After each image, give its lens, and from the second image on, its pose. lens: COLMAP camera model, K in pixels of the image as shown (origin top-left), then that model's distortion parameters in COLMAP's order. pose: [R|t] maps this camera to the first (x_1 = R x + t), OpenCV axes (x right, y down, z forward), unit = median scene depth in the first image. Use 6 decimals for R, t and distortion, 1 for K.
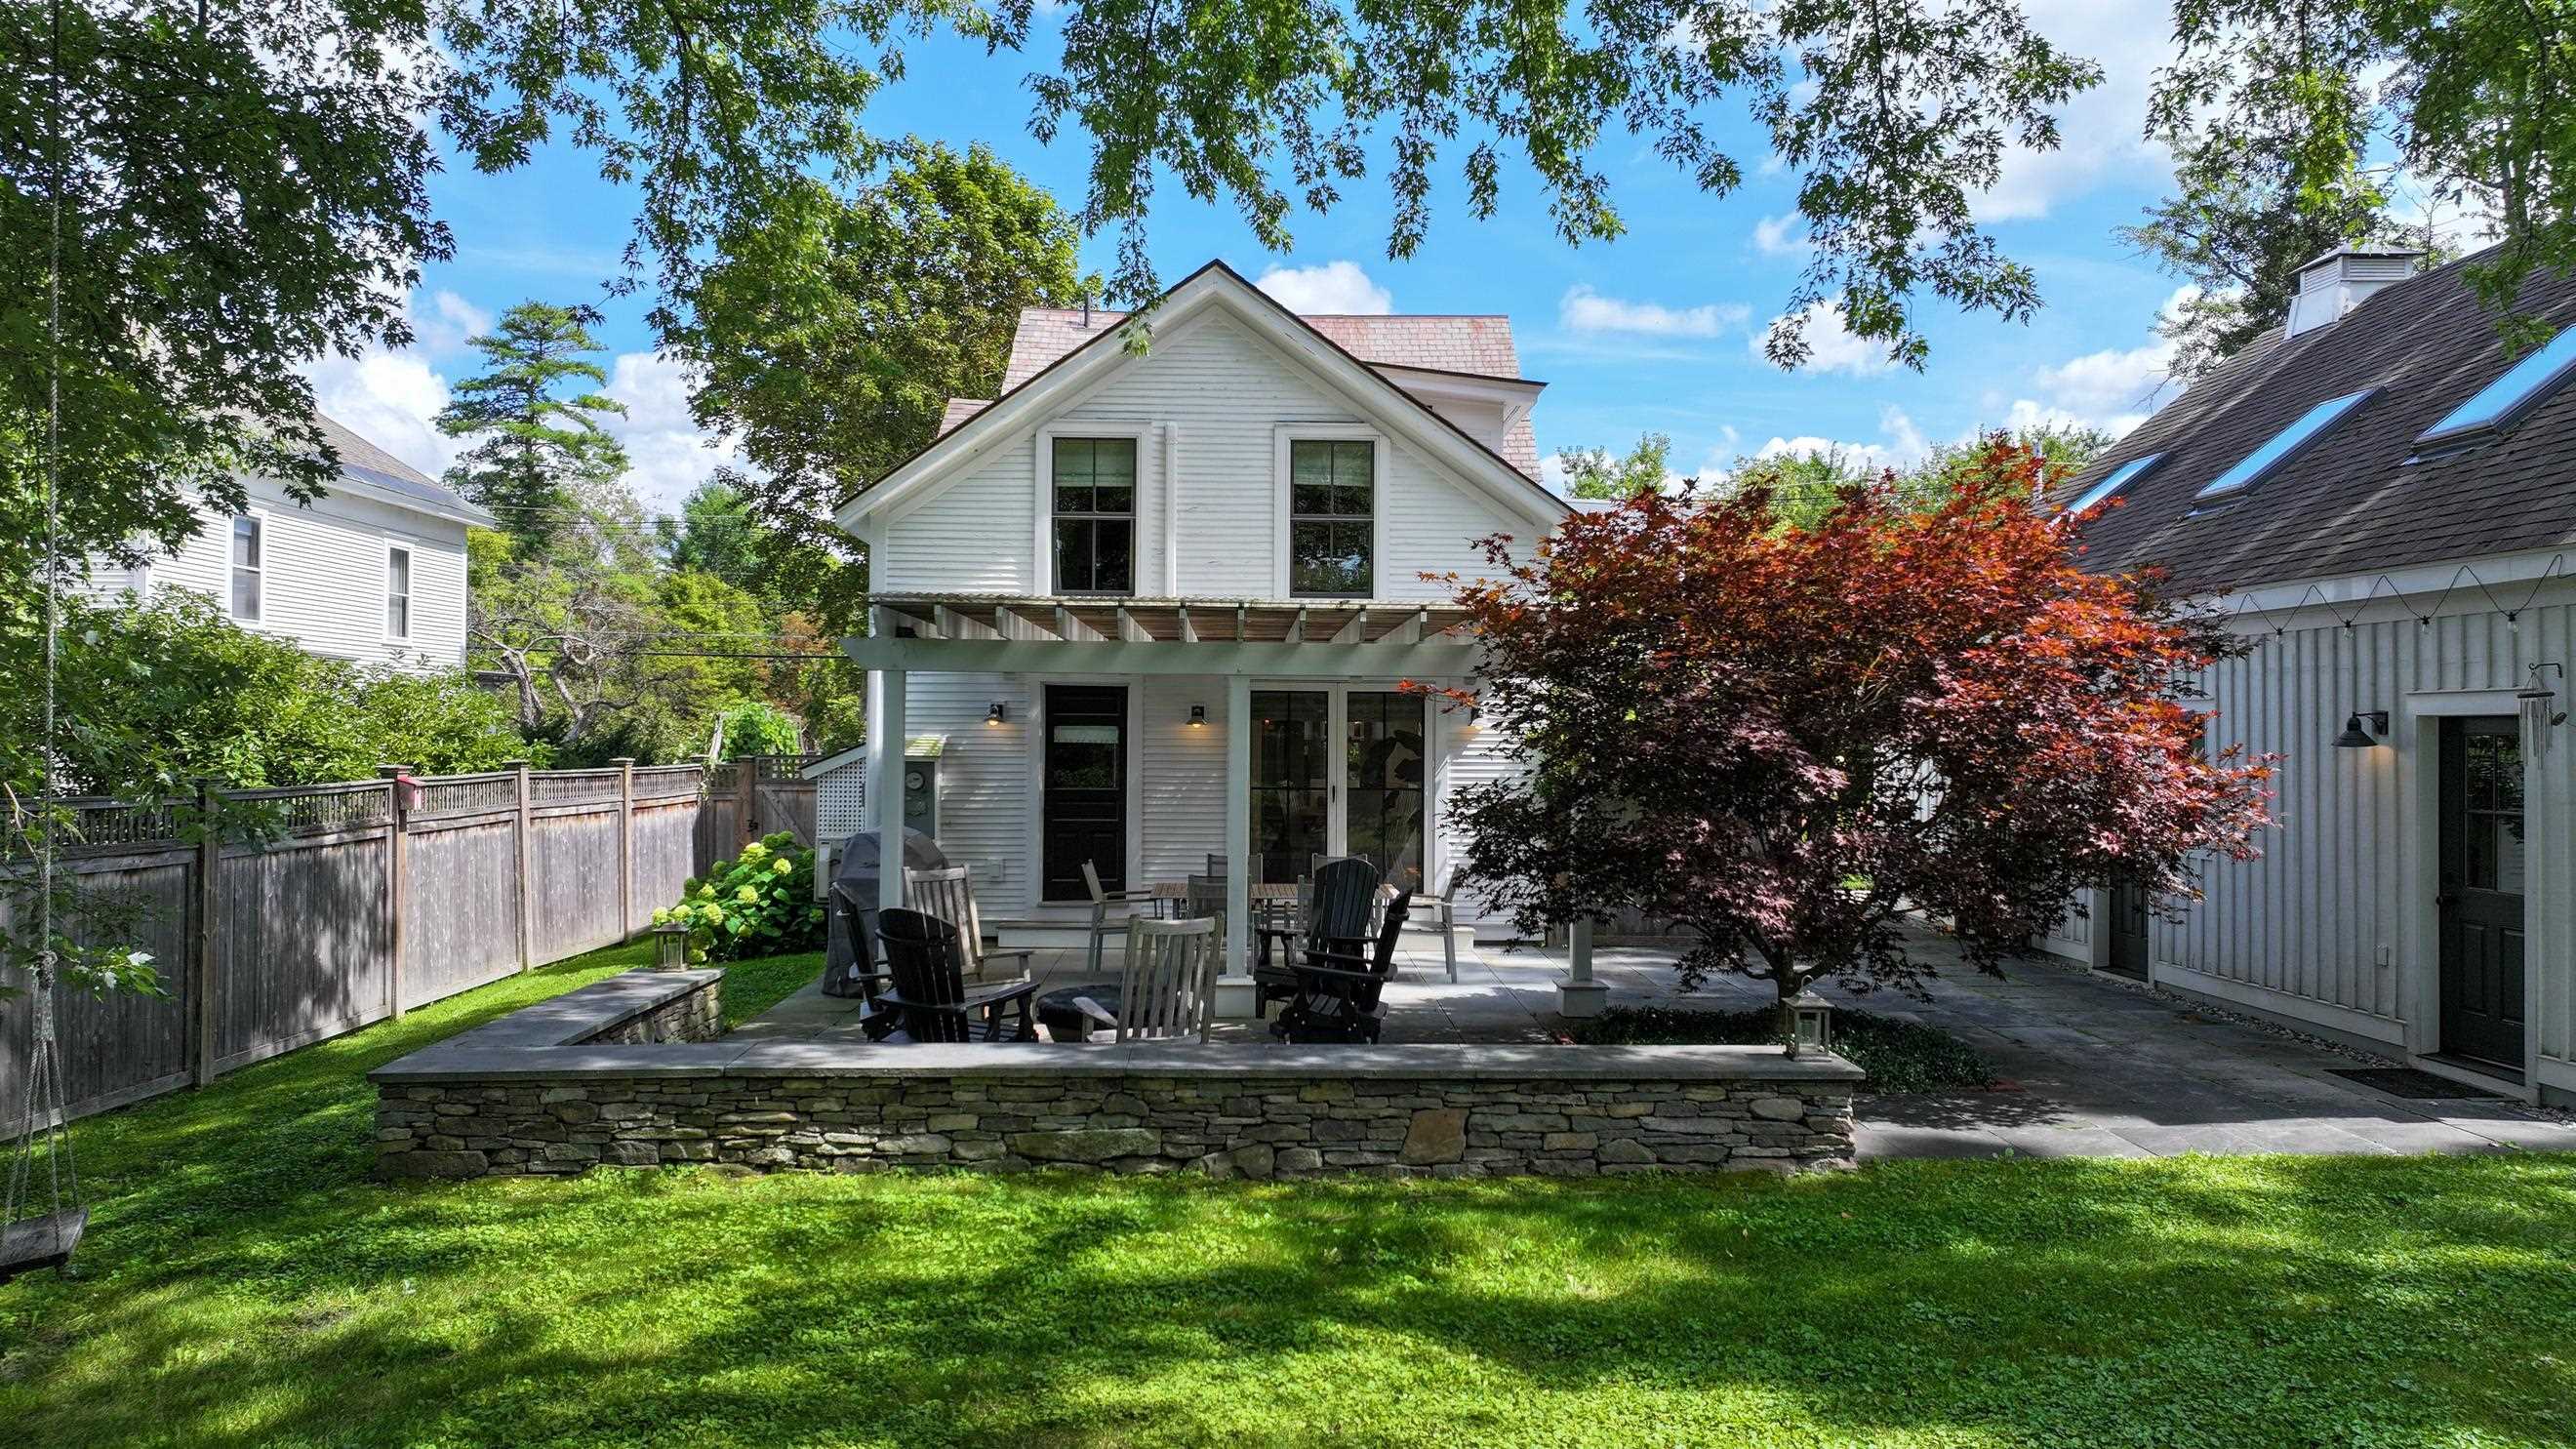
lens RADIAL K [[1796.1, 0, 1286.9], [0, 1796.1, 724.6], [0, 0, 1]] dist [0.002322, 0.000691]
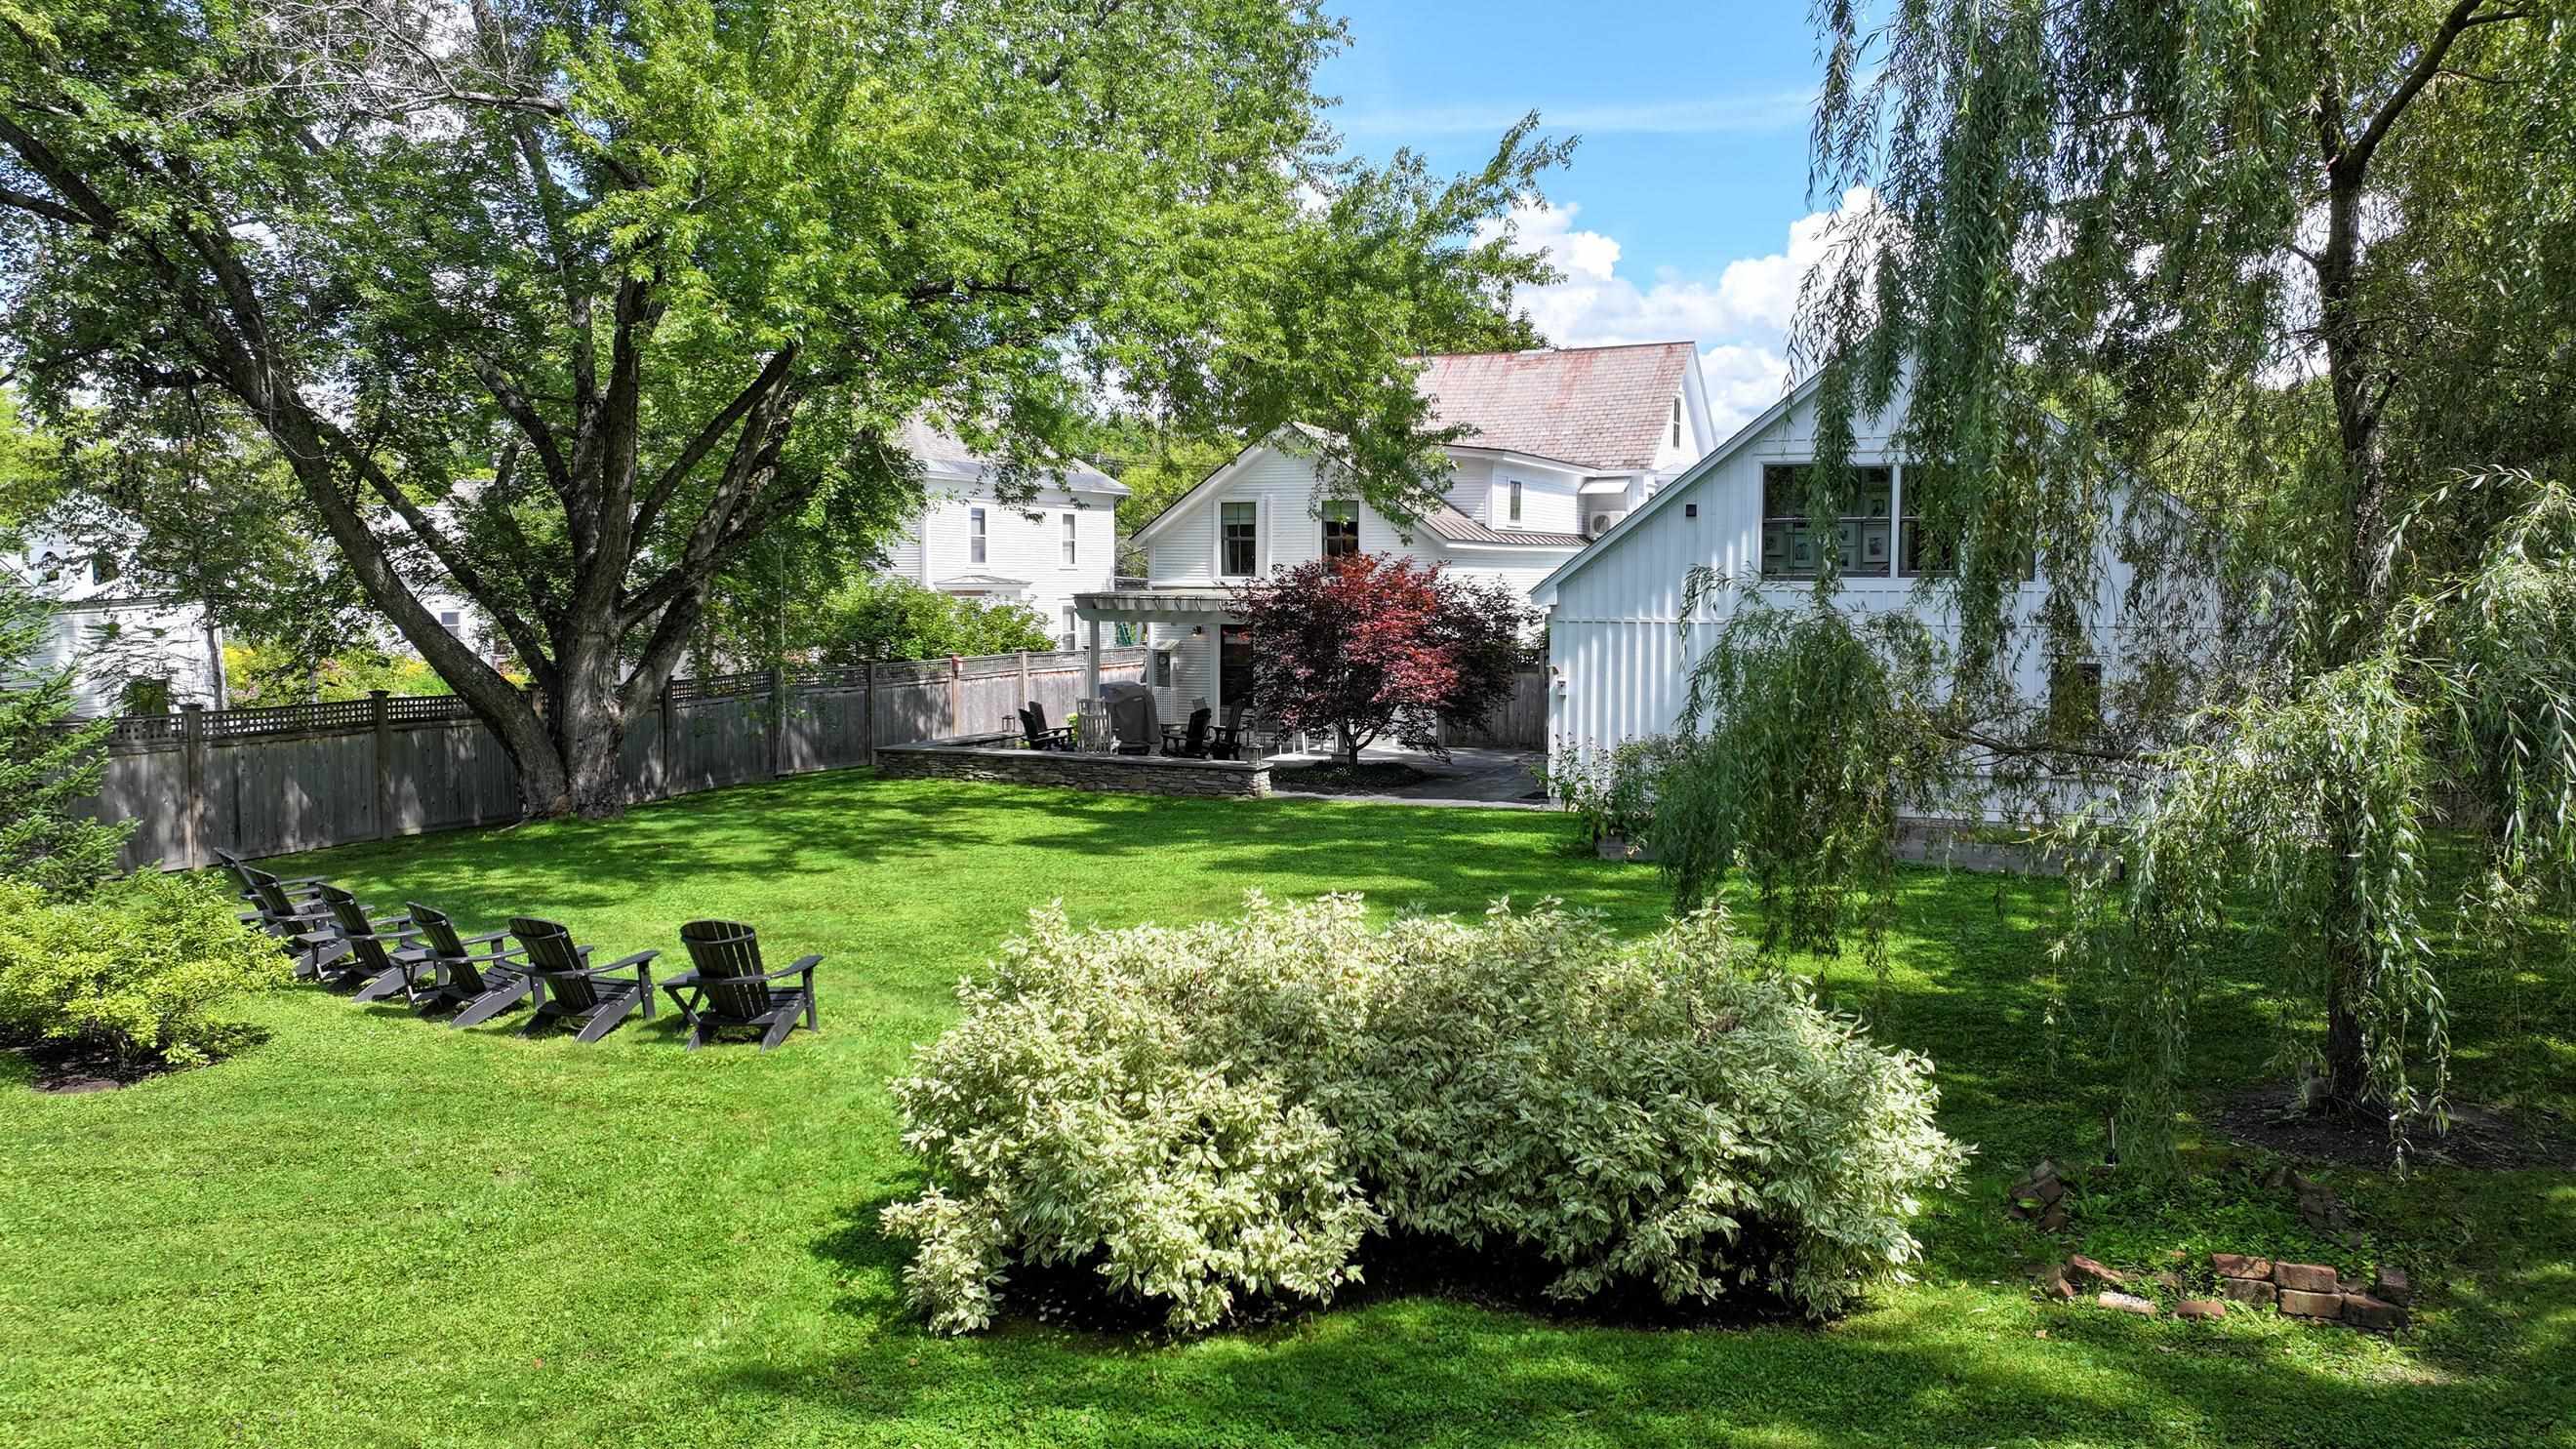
lens RADIAL K [[1796.1, 0, 1287.9], [0, 1796.1, 723.2], [0, 0, 1]] dist [0.002322, 0.000691]
pose [[0.897221, 0.031477, -0.440458, 0.916658], [0.006291, 0.996444, 0.084023, -0.077432], [0.441536, -0.078158, 0.893833, -0.931137]]
